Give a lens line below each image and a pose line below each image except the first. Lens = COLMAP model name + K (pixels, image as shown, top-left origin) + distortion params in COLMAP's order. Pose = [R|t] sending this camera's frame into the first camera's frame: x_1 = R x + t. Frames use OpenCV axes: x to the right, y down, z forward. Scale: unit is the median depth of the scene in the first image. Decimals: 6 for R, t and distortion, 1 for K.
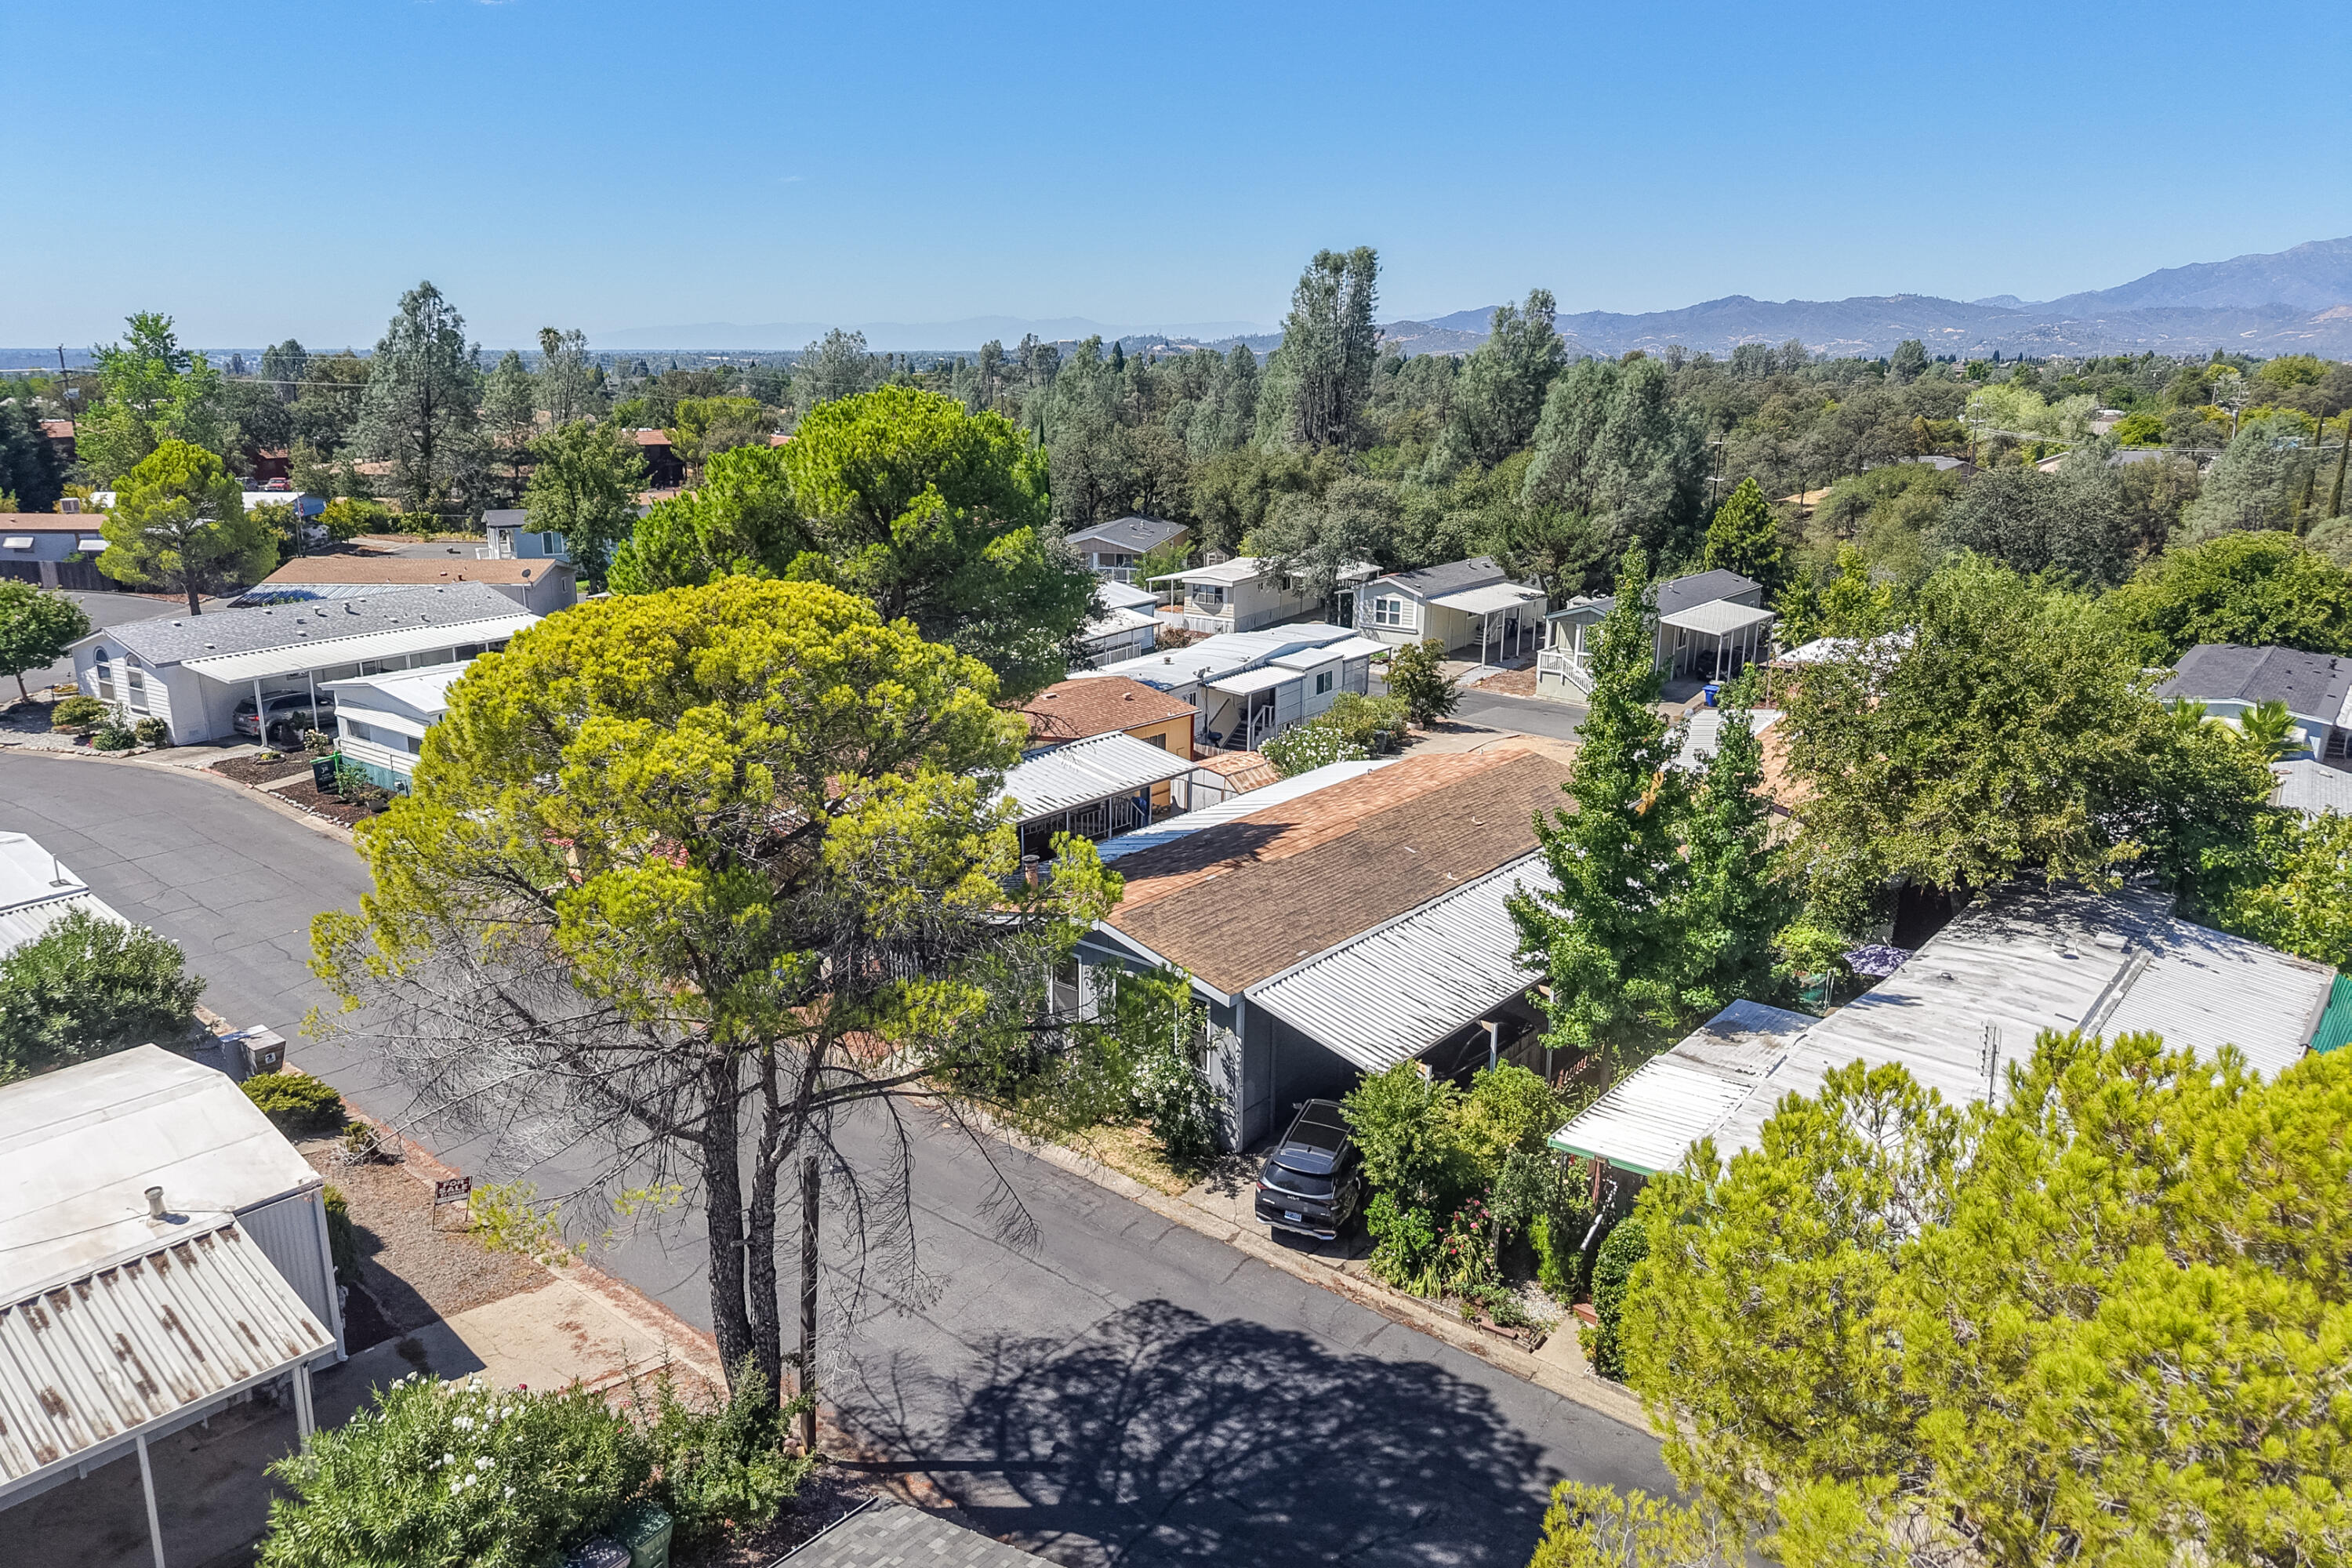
lens RADIAL K [[1576.4, 0, 1191.1], [0, 1576.4, 778.4], [0, 0, 1]] dist [0.012183, -0.003856]
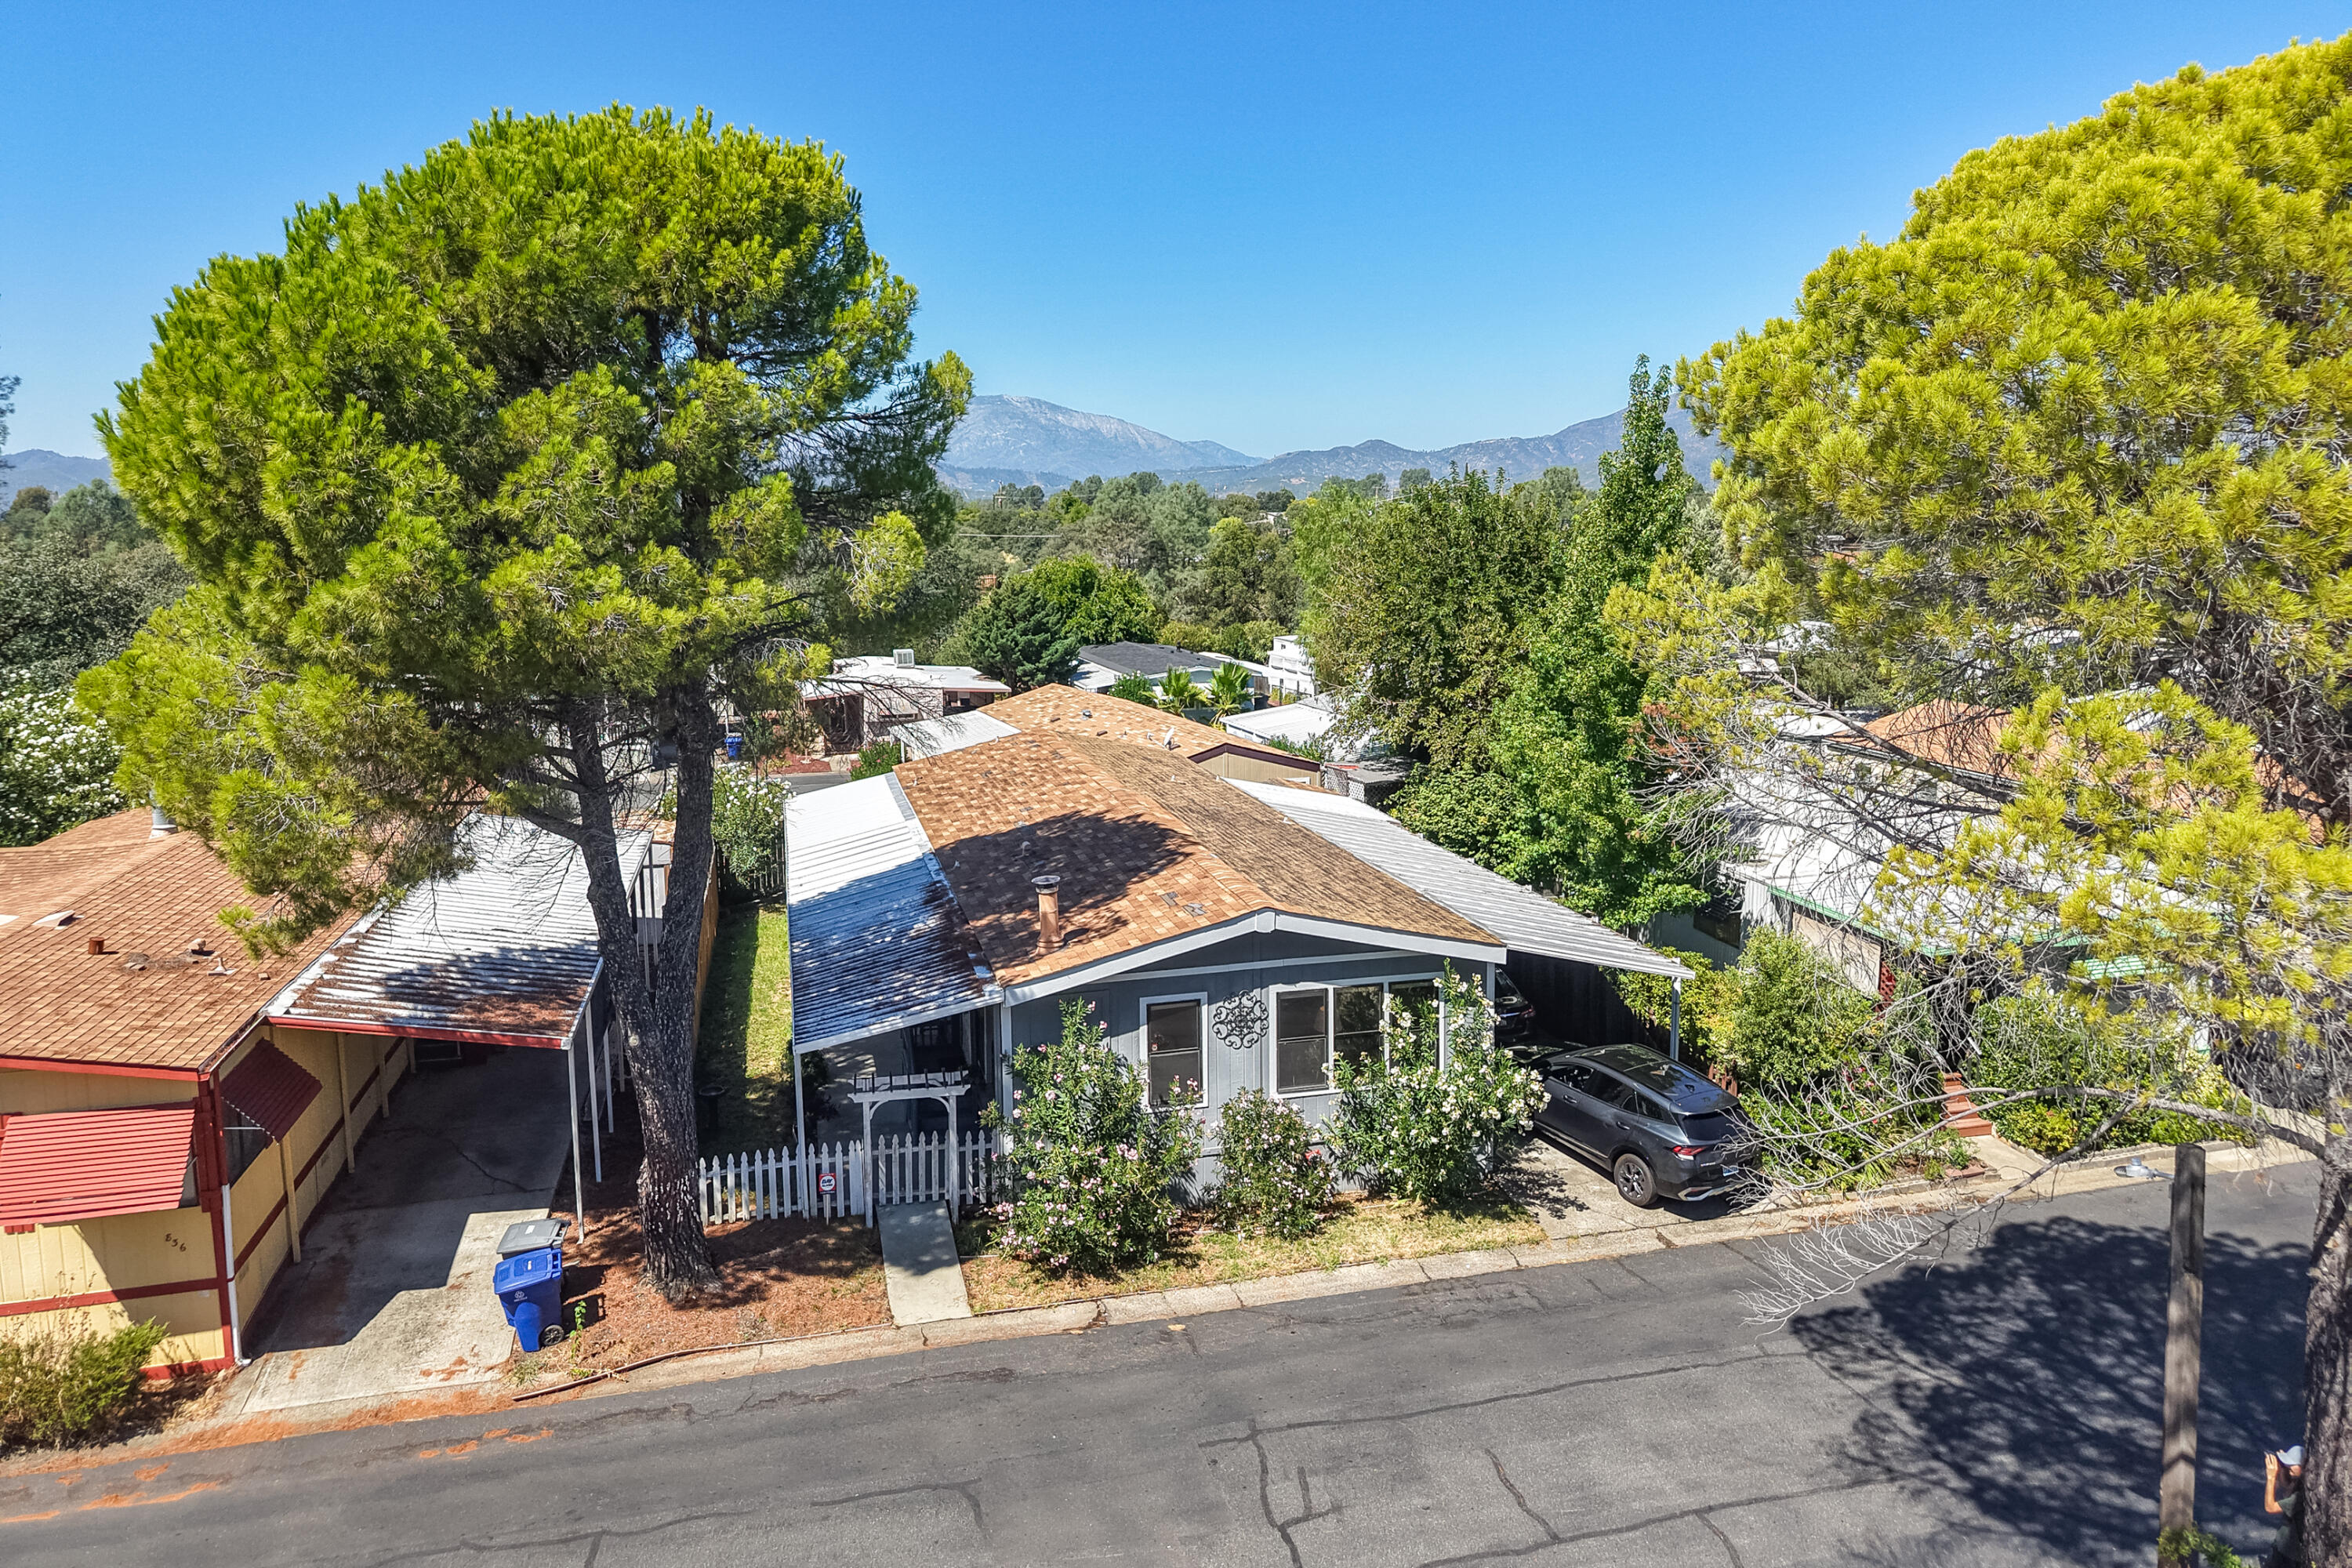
lens RADIAL K [[1576.4, 0, 1175.1], [0, 1576.4, 725.0], [0, 0, 1]] dist [0.012183, -0.003856]
pose [[0.592825, -0.132299, 0.794390, -0.795027], [0.235113, 0.971873, -0.013600, 0.011525], [-0.770247, 0.194834, 0.607256, 0.800734]]
